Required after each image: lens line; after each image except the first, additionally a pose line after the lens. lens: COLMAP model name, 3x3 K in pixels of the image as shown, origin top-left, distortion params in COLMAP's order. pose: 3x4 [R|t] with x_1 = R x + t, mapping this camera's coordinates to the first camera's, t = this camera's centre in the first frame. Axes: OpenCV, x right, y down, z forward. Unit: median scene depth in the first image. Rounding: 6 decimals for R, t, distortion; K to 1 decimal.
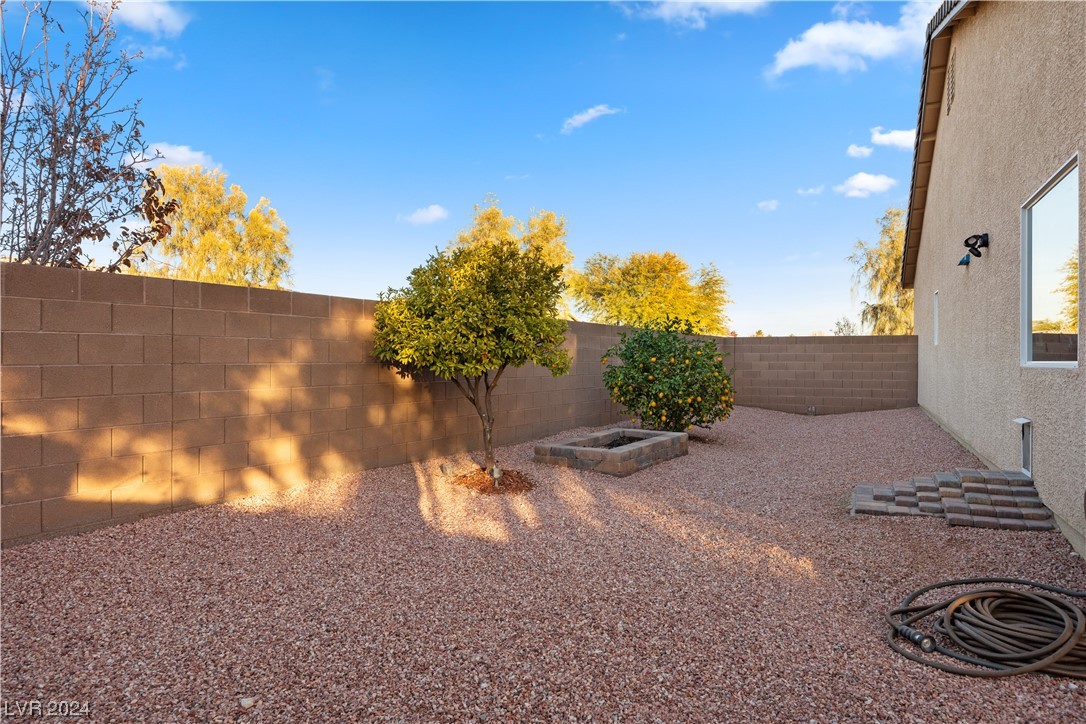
lens RADIAL K [[696.3, 0, 543.0], [0, 696.3, 350.9], [0, 0, 1]] dist [-0.007214, -0.001540]
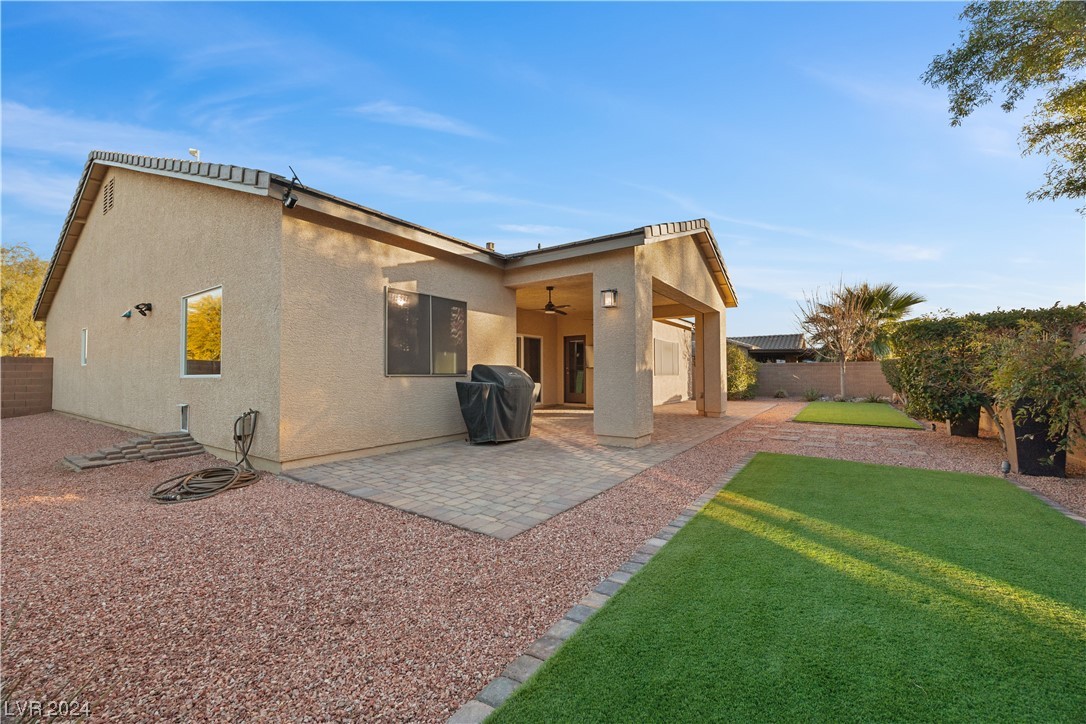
lens RADIAL K [[434.7, 0, 542.9], [0, 434.7, 358.9], [0, 0, 1]] dist [-0.000289, 0.000012]
pose [[0.183360, 0.019677, 0.982849, -0.348846], [0.002521, 0.999787, -0.020487, -0.003269], [-0.983043, 0.006235, 0.183271, -0.246706]]
